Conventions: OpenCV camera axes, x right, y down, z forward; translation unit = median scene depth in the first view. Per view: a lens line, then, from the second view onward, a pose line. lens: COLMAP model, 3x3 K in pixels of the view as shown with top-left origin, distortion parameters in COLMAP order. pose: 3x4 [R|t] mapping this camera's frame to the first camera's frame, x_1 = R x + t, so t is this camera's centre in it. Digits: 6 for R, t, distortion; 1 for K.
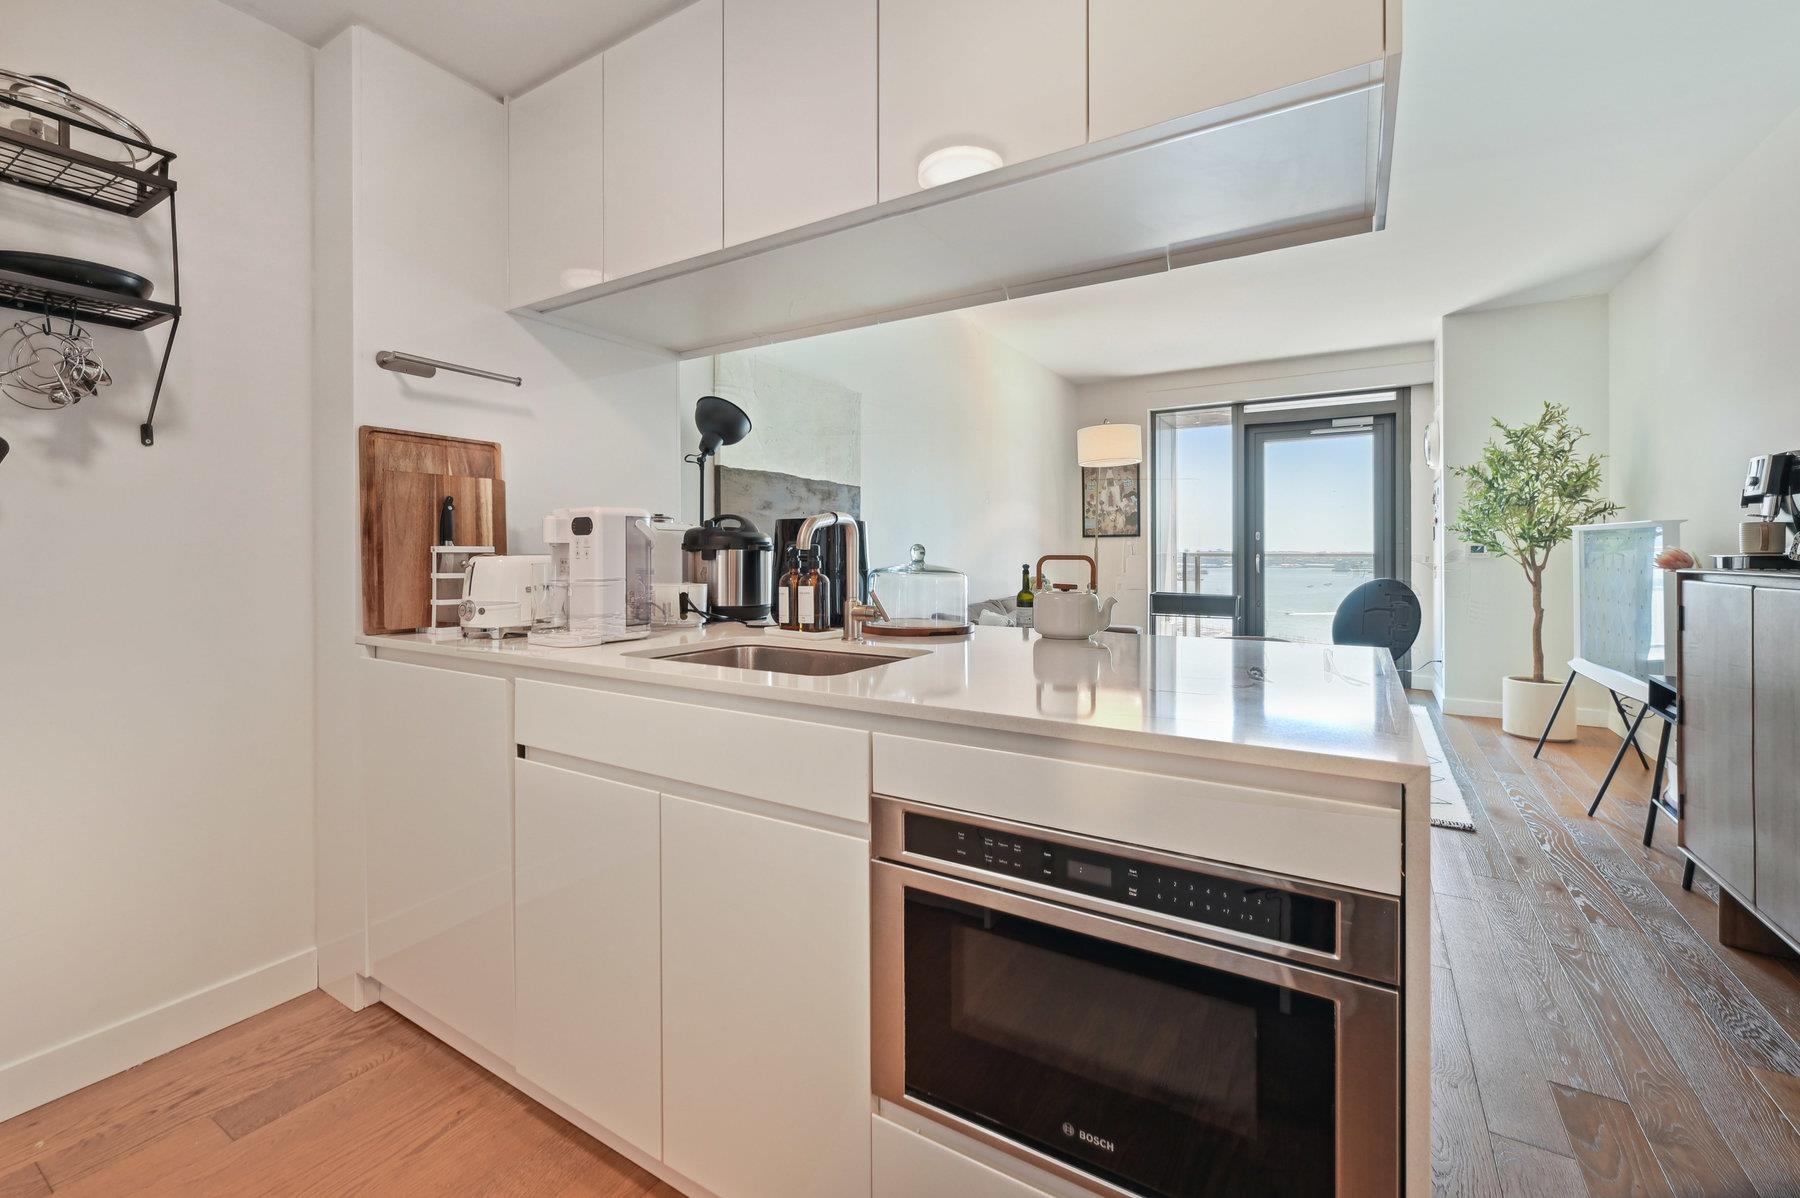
lens RADIAL K [[737.1, 0, 867.9], [0, 737.1, 556.5], [0, 0, 1]] dist [0.003823, -0.000555]
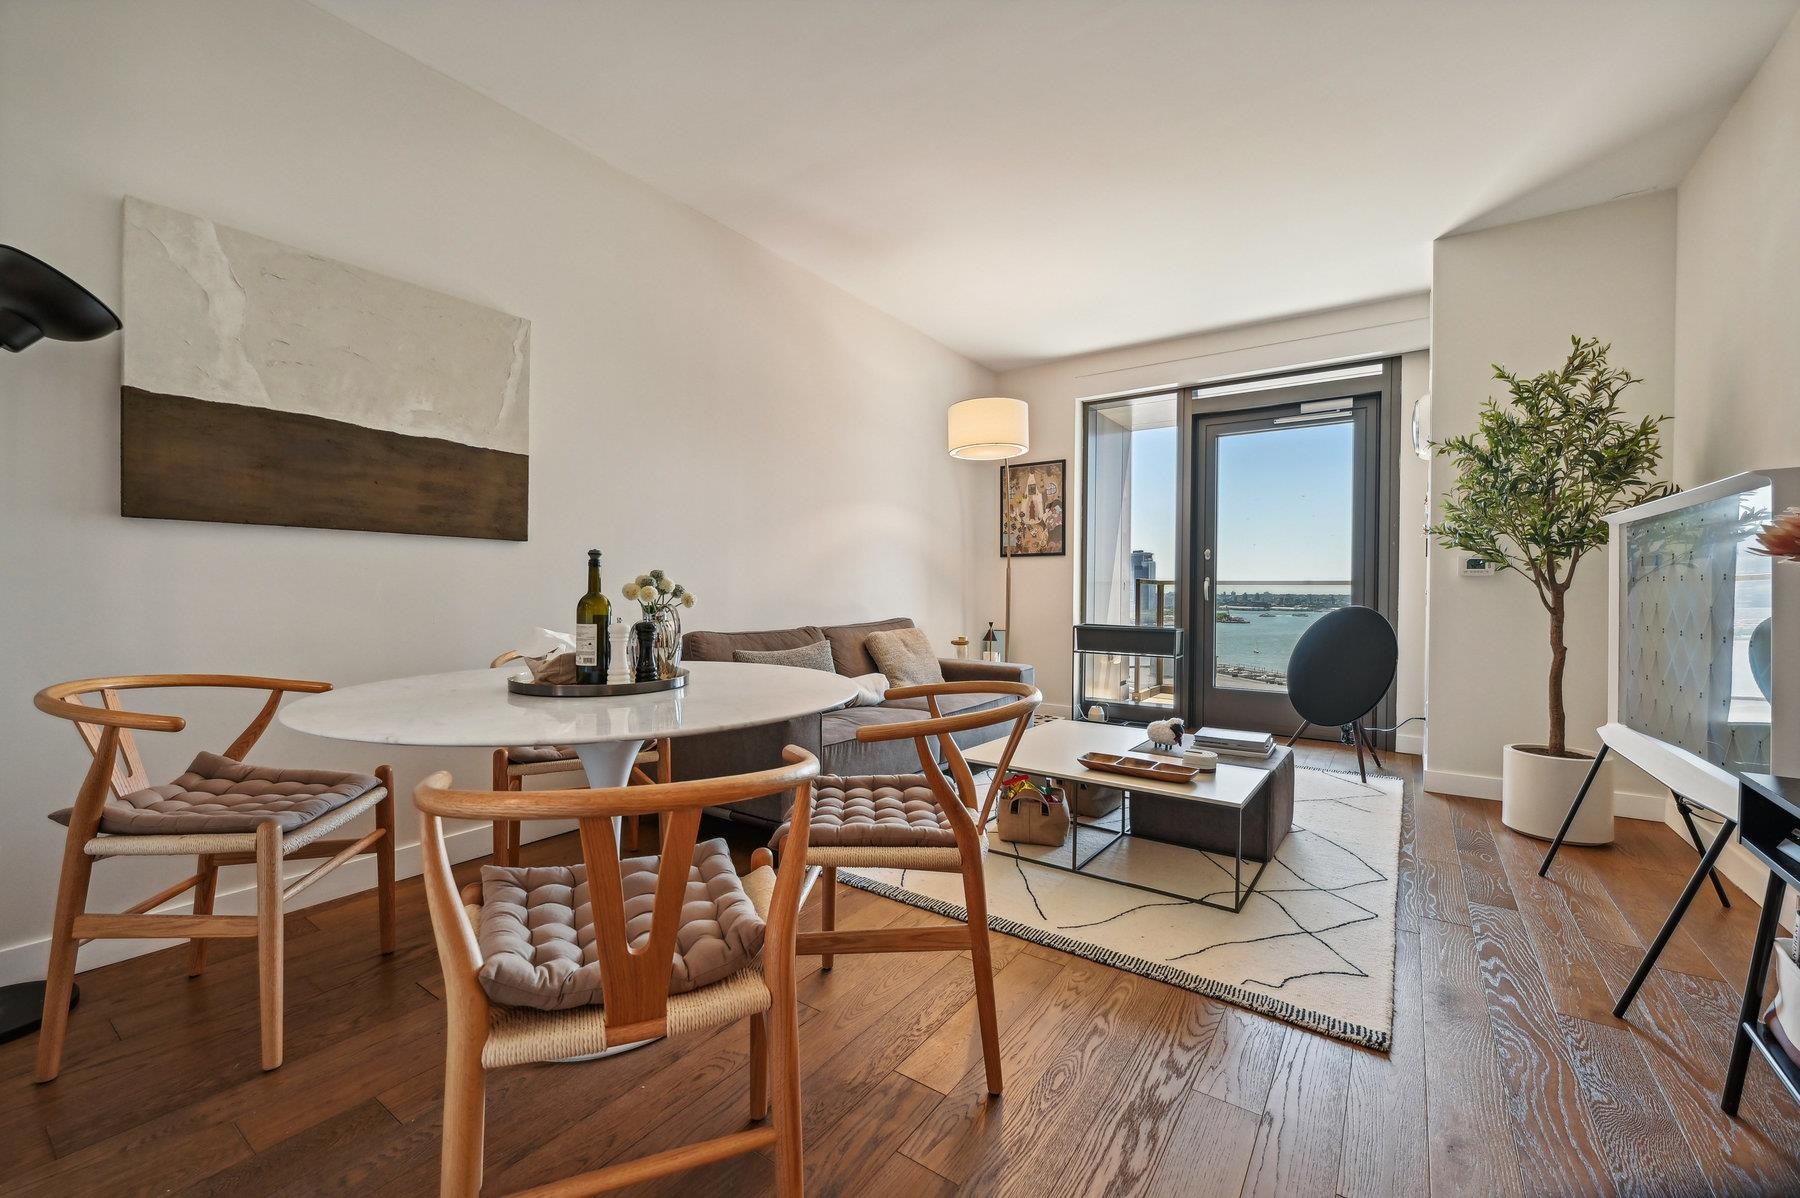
lens RADIAL K [[737.1, 0, 850.1], [0, 737.1, 598.1], [0, 0, 1]] dist [0.003823, -0.000555]
pose [[0.998376, 0.011049, -0.055887, 0.293125], [-0.010652, 0.999916, 0.007396, 0.027587], [0.055964, -0.006789, 0.998410, 0.284169]]
